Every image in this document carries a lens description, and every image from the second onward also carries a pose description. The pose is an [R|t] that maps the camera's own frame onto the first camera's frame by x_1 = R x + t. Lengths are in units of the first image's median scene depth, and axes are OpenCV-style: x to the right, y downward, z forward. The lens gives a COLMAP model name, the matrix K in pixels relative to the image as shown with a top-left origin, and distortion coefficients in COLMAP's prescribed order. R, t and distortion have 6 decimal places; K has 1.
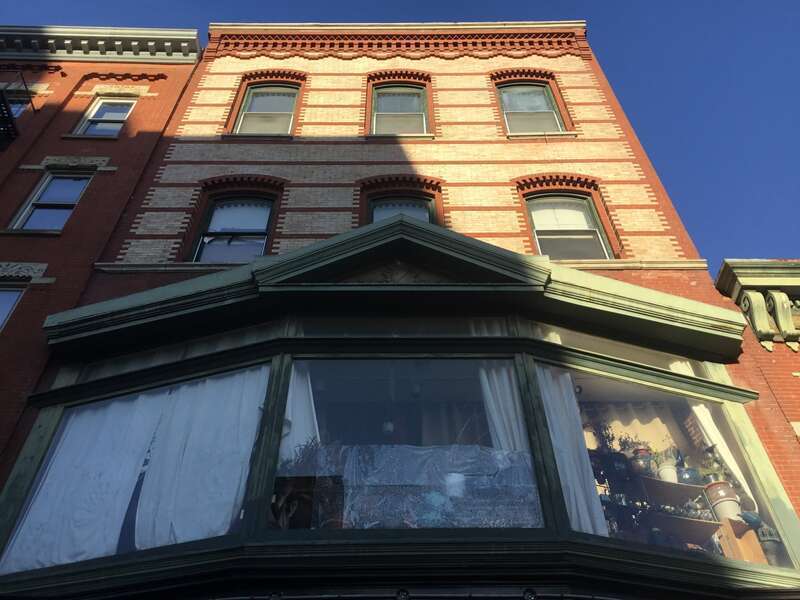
lens RADIAL K [[734.7, 0, 401.1], [0, 734.7, 300.2], [0, 0, 1]] dist [0.041967, 0.000000]
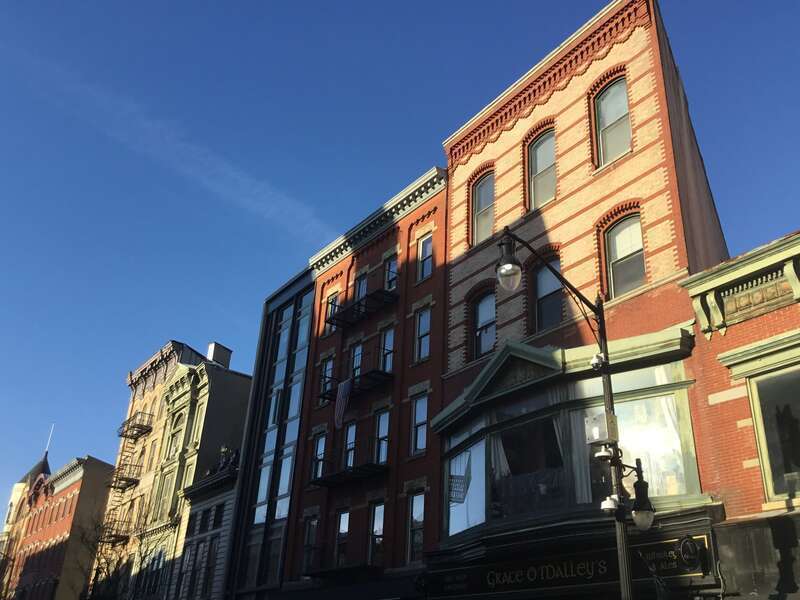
lens RADIAL K [[775.1, 0, 399.6], [0, 775.1, 304.5], [0, 0, 1]] dist [0.047011, 0.000000]
pose [[0.563751, -0.331463, -0.756516, 0.978349], [0.588455, 0.803913, 0.086282, -0.367574], [0.579574, -0.493817, 0.648258, -0.309862]]
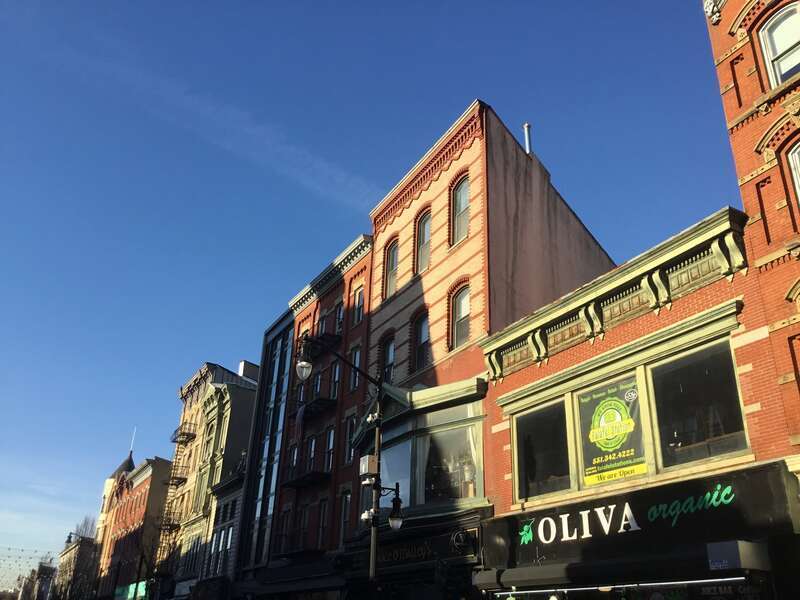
lens RADIAL K [[734.7, 0, 404.2], [0, 734.7, 294.3], [0, 0, 1]] dist [0.041967, 0.000000]
pose [[0.467373, -0.355844, -0.809282, 1.561096], [0.641503, 0.766389, 0.033494, -0.272504], [0.608306, -0.534811, 0.586465, -0.226013]]
